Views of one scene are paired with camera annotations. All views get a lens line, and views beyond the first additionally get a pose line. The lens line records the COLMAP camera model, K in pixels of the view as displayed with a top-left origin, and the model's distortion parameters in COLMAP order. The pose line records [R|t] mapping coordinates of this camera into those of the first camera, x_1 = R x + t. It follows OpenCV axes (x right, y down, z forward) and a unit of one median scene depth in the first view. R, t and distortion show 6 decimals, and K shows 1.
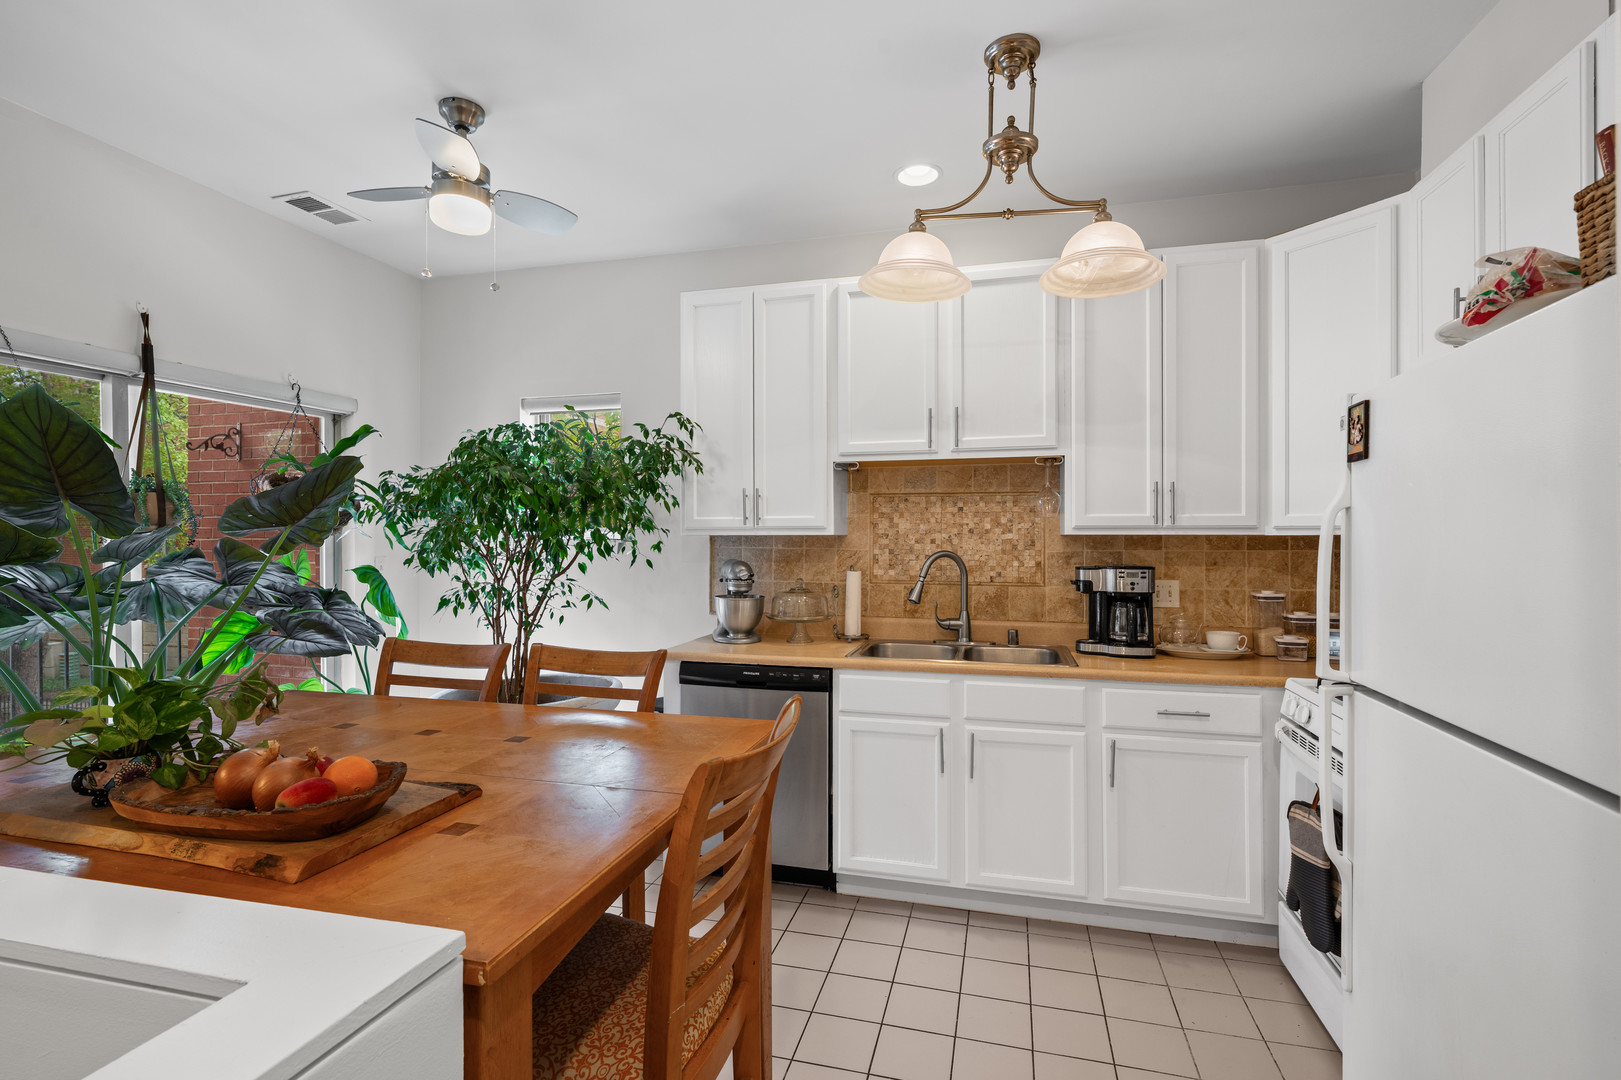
lens RADIAL K [[747.6, 0, 813.0], [0, 747.6, 537.4], [0, 0, 1]] dist [0.000796, 0.000294]
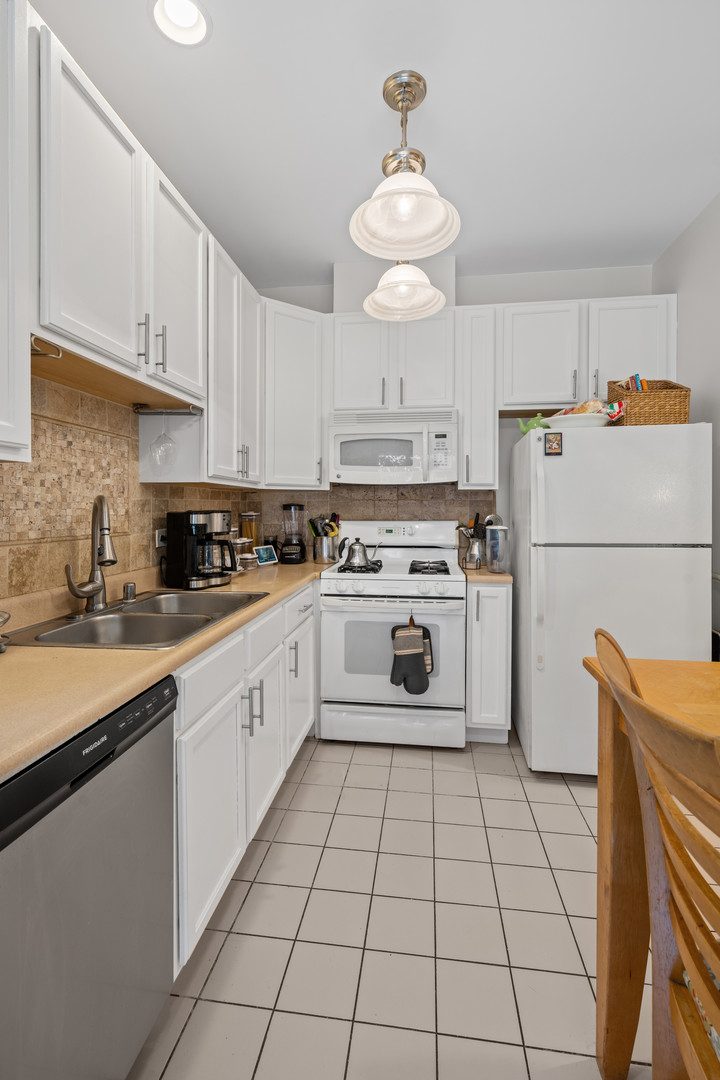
lens RADIAL K [[498.1, 0, 359.3], [0, 498.1, 510.7], [0, 0, 1]] dist [0.000796, 0.000294]
pose [[-0.119338, -0.008187, 0.992820, -0.363082], [0.001453, 0.999963, 0.008421, 0.028783], [-0.992853, 0.002447, -0.119321, 0.768600]]
